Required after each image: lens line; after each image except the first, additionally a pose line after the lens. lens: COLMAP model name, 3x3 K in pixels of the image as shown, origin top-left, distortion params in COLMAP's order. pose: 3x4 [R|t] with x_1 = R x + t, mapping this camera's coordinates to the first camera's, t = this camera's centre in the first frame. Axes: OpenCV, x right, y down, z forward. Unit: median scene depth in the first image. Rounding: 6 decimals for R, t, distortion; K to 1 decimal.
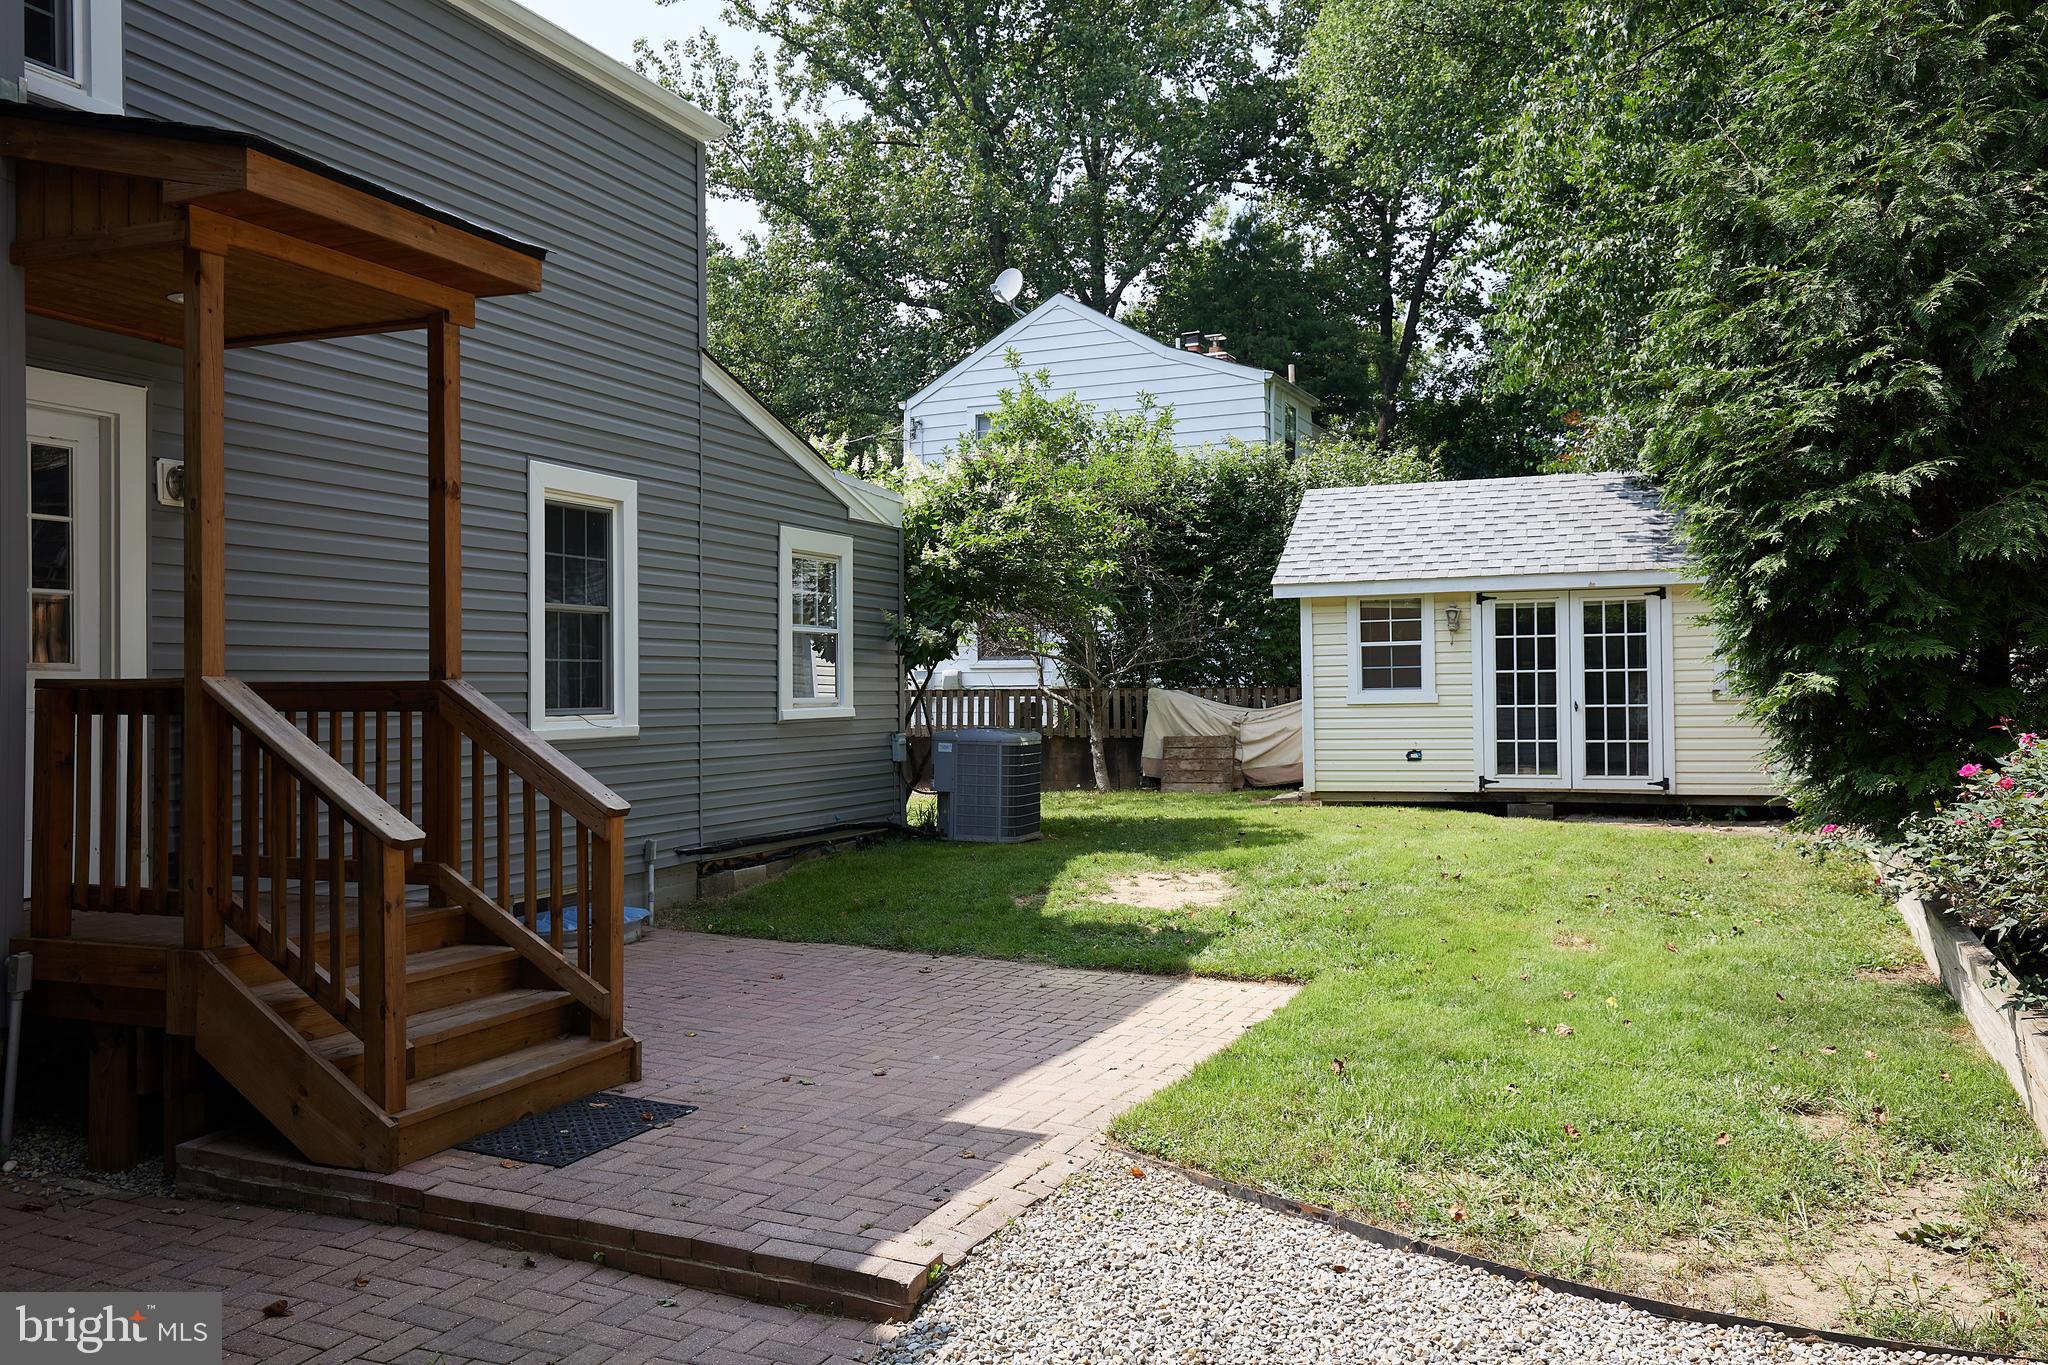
lens RADIAL K [[1592.9, 0, 1024.0], [0, 1592.9, 682.5], [0, 0, 1]] dist [0.009953, 0.000878]
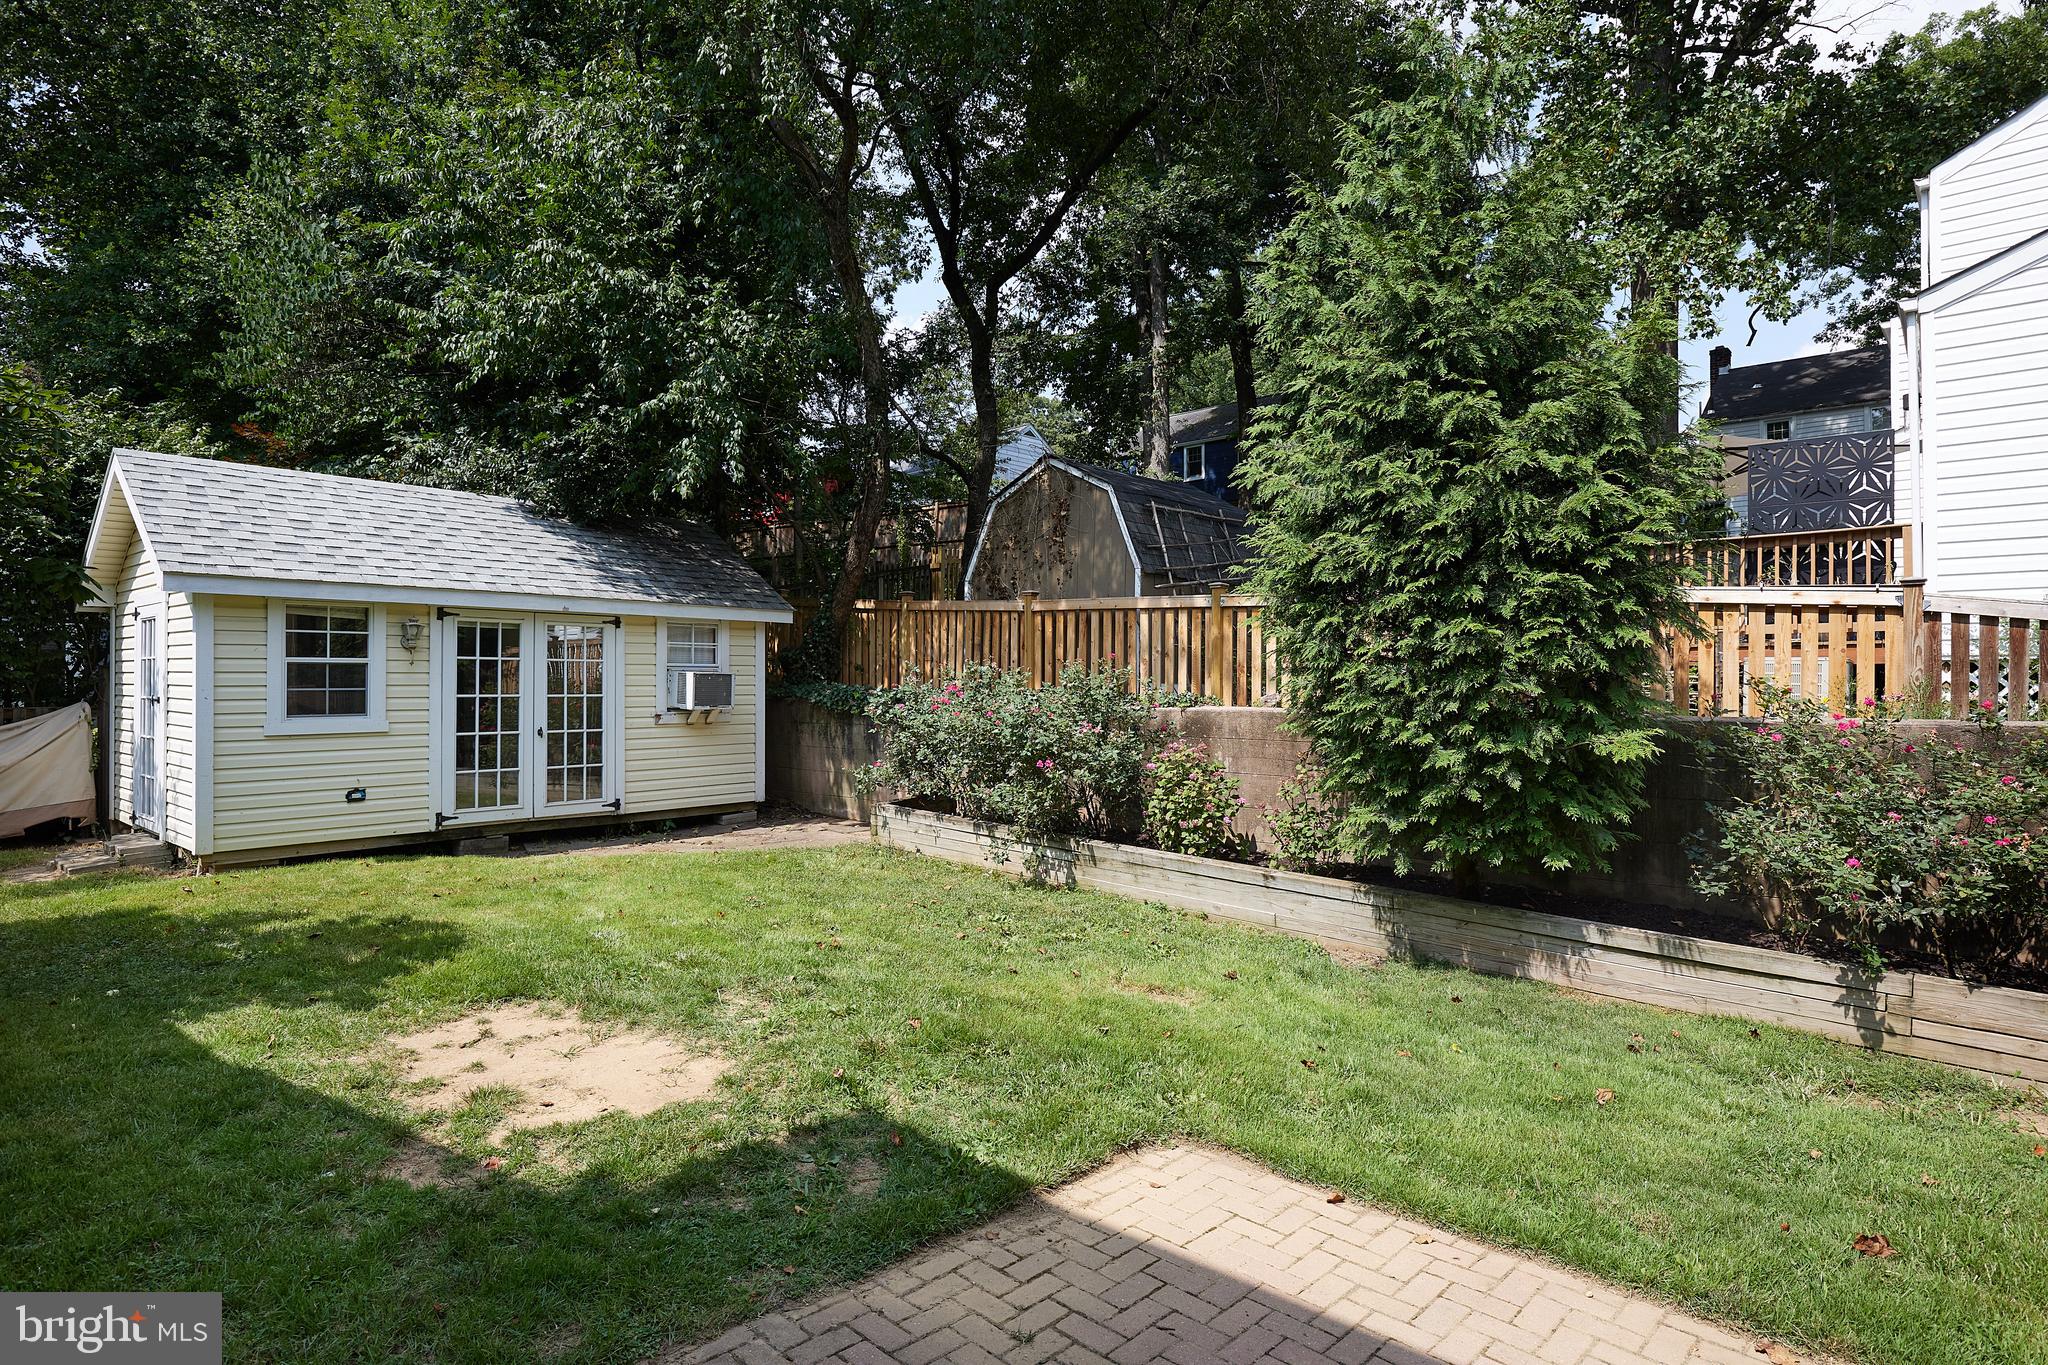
lens RADIAL K [[1093.9, 0, 1024.0], [0, 1093.9, 682.5], [0, 0, 1]] dist [-0.015374, 0.000360]
pose [[0.335813, 0.015614, 0.941799, -0.178559], [-0.009667, 0.999867, -0.013130, -0.009408], [-0.941879, -0.004695, 0.335919, 0.489030]]
